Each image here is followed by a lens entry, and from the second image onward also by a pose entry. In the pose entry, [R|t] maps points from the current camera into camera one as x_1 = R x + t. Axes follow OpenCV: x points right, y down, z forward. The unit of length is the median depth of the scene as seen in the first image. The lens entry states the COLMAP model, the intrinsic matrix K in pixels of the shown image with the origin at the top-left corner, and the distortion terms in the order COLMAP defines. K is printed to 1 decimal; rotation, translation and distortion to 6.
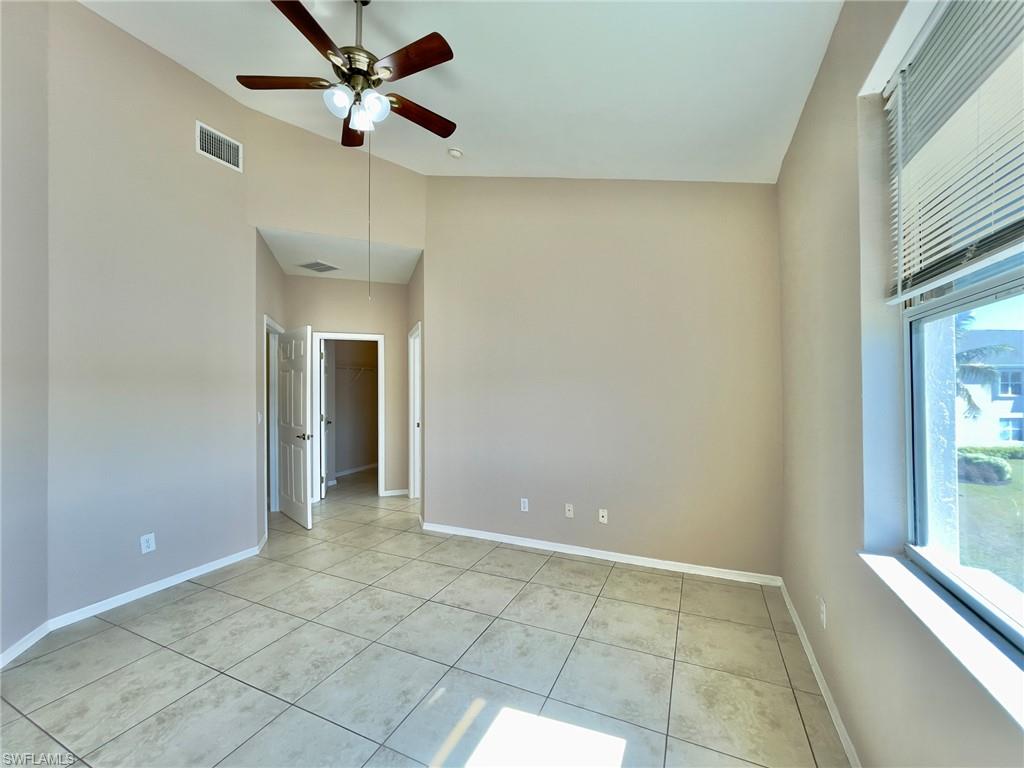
lens RADIAL K [[419.3, 0, 512.0], [0, 419.3, 384.0], [0, 0, 1]] dist [-0.012422, 0.000103]
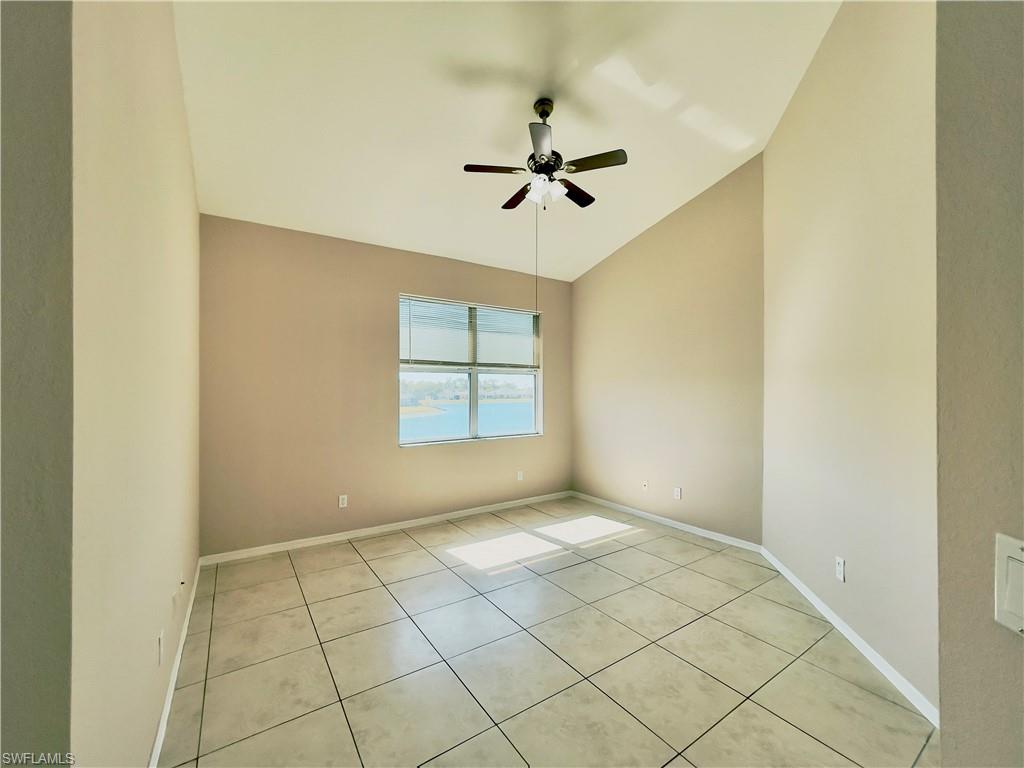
lens RADIAL K [[419.3, 0, 512.0], [0, 419.3, 384.0], [0, 0, 1]] dist [-0.012422, 0.000103]
pose [[-0.852311, 0.015547, 0.522804, -0.905009], [-0.002786, 0.999409, -0.034263, 0.035693], [-0.523028, -0.030659, -0.851764, 2.026811]]
